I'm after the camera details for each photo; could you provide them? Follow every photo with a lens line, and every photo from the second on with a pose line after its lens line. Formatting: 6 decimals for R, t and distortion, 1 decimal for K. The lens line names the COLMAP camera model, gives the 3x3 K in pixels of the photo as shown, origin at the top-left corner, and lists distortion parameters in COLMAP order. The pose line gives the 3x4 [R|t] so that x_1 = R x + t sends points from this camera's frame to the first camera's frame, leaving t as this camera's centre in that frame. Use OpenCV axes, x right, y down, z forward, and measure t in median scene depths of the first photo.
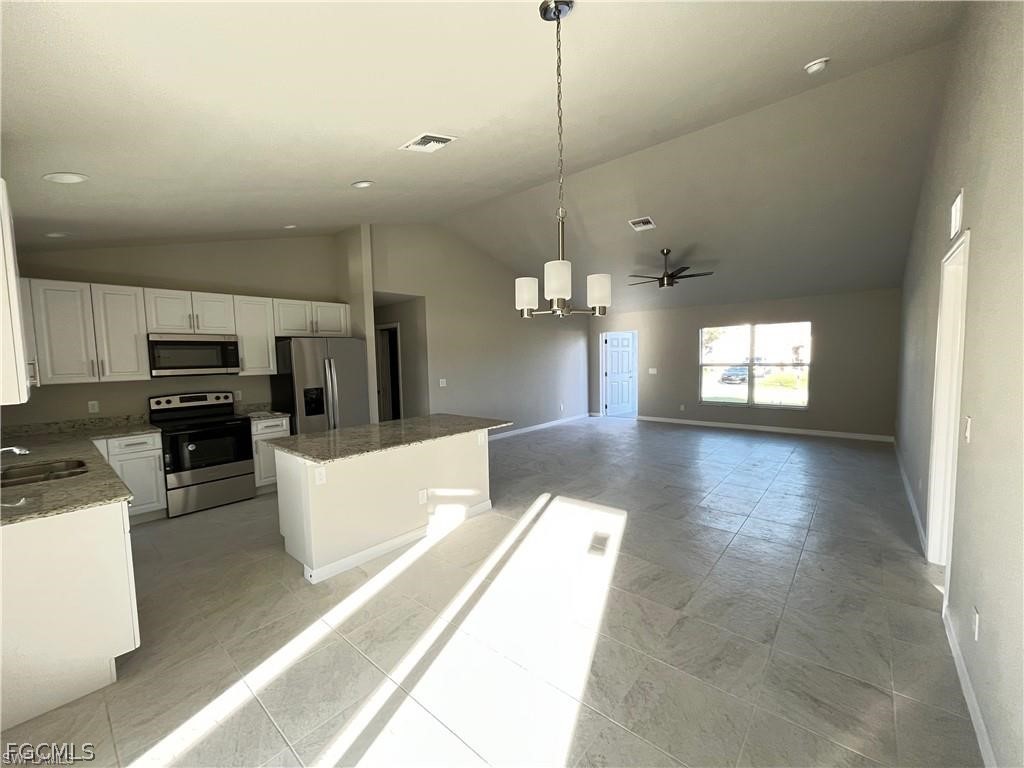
lens RADIAL K [[411.6, 0, 510.3], [0, 411.6, 387.2], [0, 0, 1]] dist [-0.010017, 0.000108]
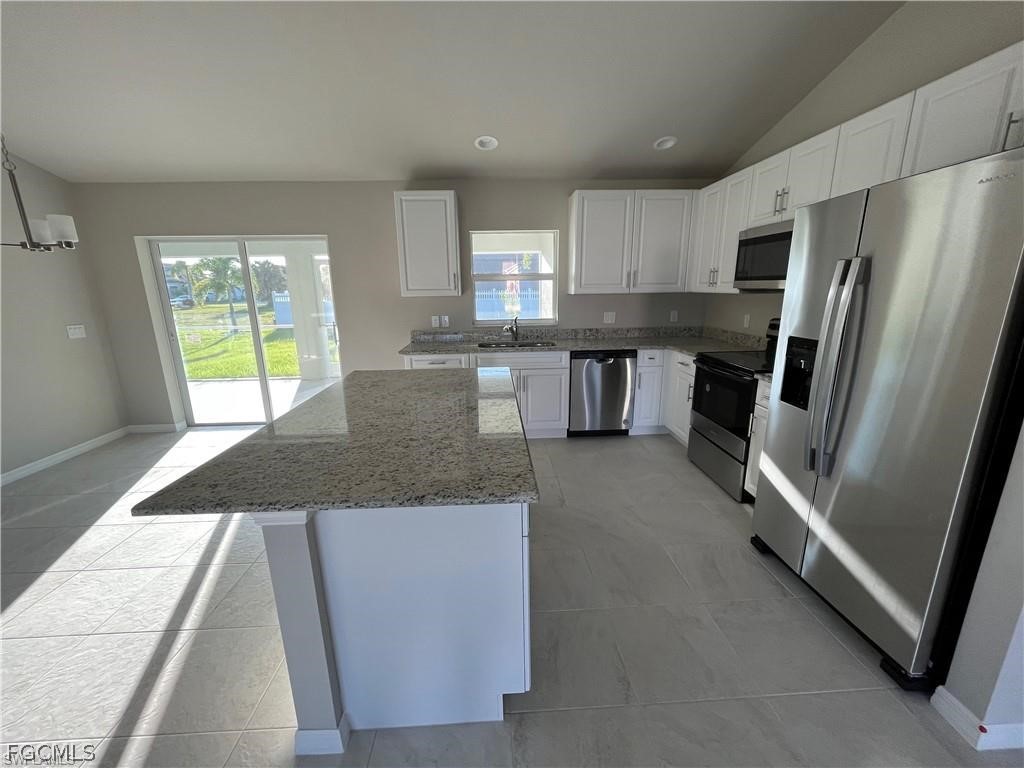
lens RADIAL K [[411.6, 0, 510.7], [0, 411.6, 391.4], [0, 0, 1]] dist [-0.010017, 0.000108]
pose [[-0.725864, 0.201578, -0.657638, -0.011265], [-0.020945, 0.949173, 0.314056, -0.073739], [0.687520, 0.241736, -0.684748, 1.211240]]
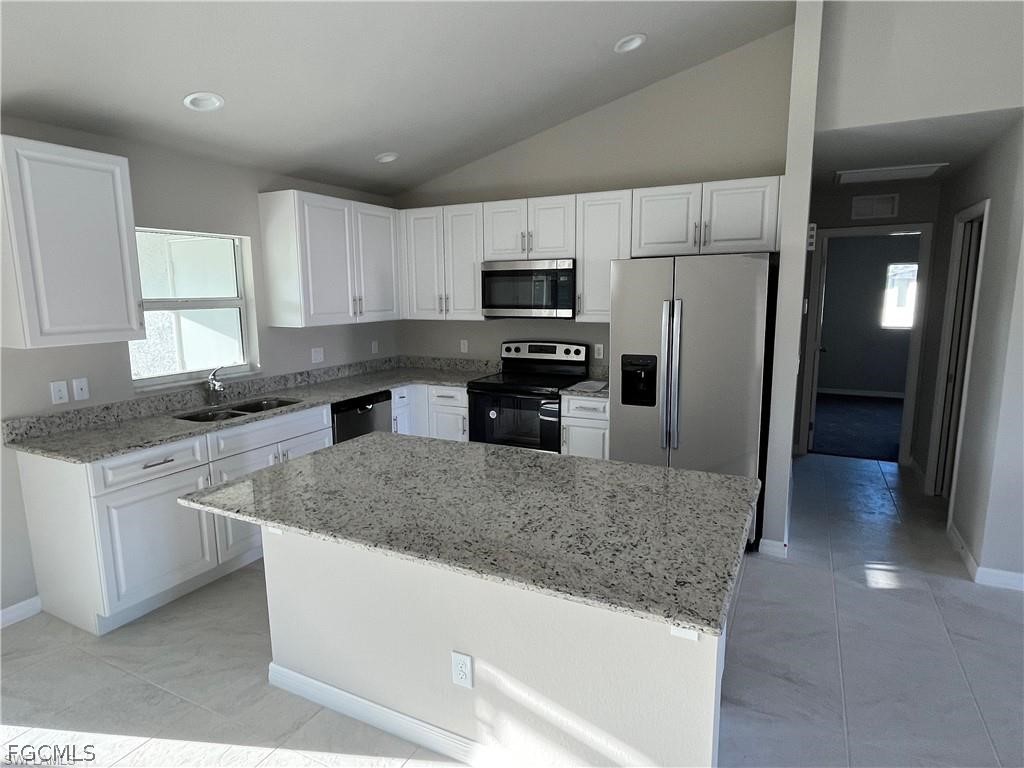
lens RADIAL K [[579.3, 0, 512.8], [0, 579.3, 385.9], [0, 0, 1]] dist [-0.003077, 0.000222]
pose [[0.234454, 0.176187, -0.956028, 0.229326], [-0.067755, 0.984009, 0.164727, -0.078723], [0.969763, 0.026154, 0.242642, 0.737206]]
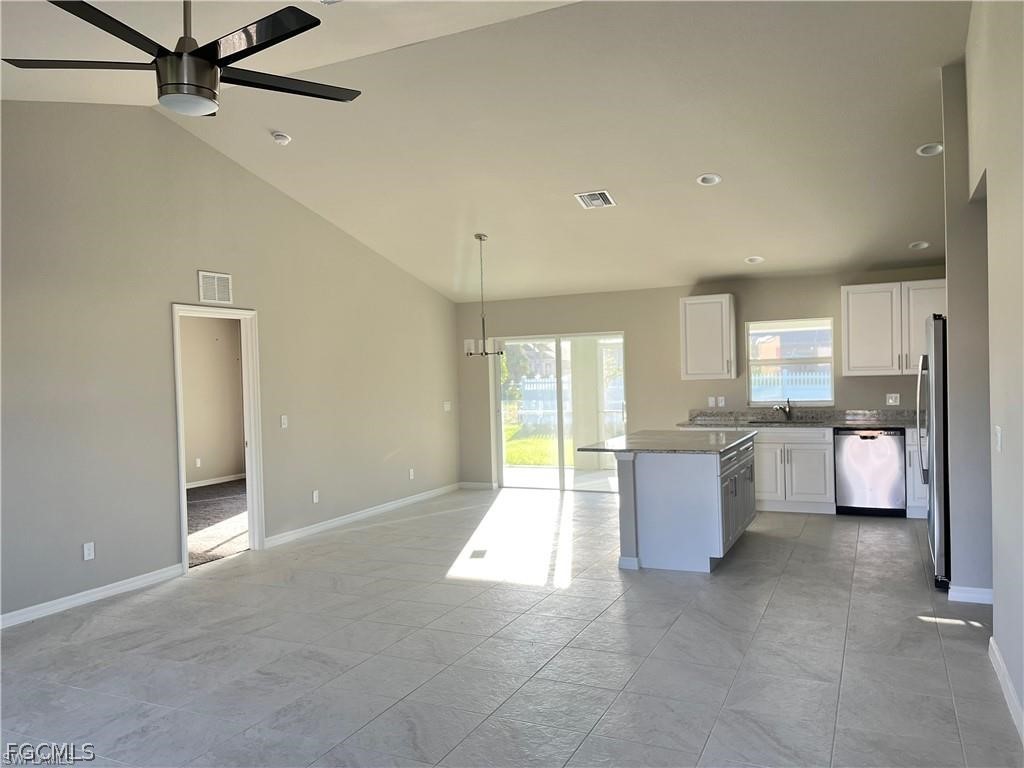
lens RADIAL K [[767.7, 0, 508.1], [0, 767.7, 384.0], [0, 0, 1]] dist [0.010021, 0.002527]
pose [[-0.964669, 0.054924, -0.257678, 0.469840], [0.032358, 0.995324, 0.091014, -0.166967], [0.261472, 0.079461, -0.961935, 2.165906]]
